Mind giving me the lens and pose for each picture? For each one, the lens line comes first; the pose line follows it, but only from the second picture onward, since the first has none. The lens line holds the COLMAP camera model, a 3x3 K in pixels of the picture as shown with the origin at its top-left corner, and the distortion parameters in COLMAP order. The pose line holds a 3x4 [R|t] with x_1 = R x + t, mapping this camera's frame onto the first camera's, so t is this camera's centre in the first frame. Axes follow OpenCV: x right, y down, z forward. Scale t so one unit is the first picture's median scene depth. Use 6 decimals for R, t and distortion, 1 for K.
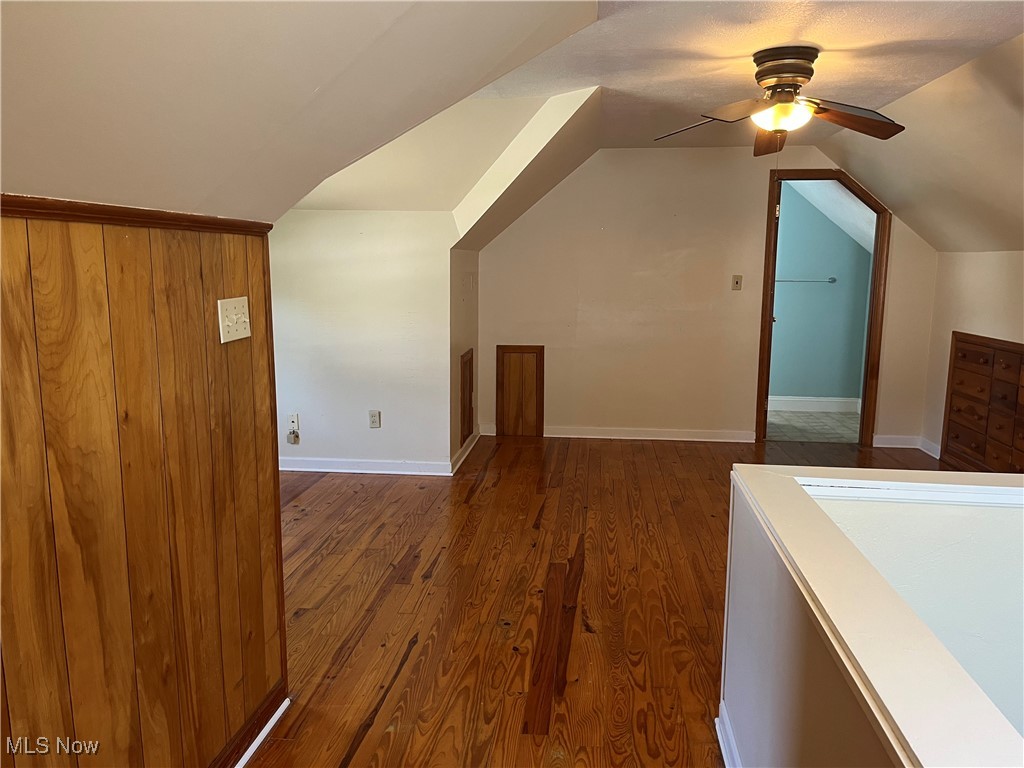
lens RADIAL K [[771.4, 0, 510.6], [0, 771.4, 378.4], [0, 0, 1]] dist [0.048444, -0.062370]
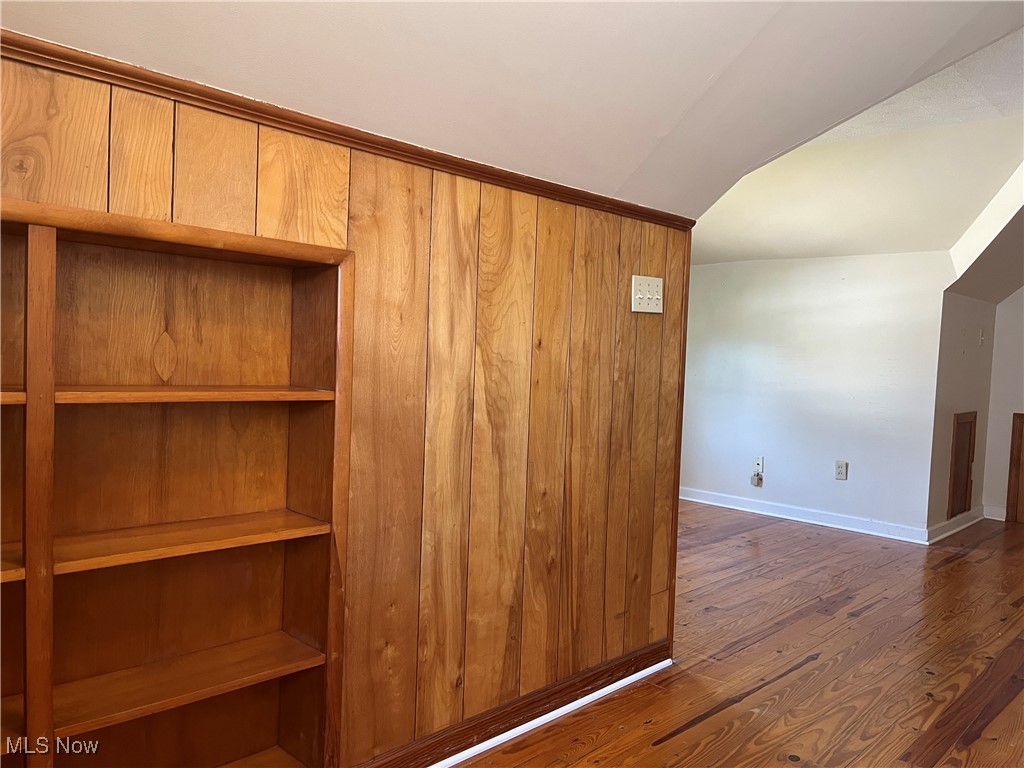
lens RADIAL K [[771.4, 0, 512.6], [0, 771.4, 385.0], [0, 0, 1]] dist [0.048444, -0.062370]
pose [[0.784186, 0.050196, -0.618493, 0.205259], [-0.127103, 0.988583, -0.080922, 0.171491], [0.607370, 0.142070, 0.781613, -0.019776]]
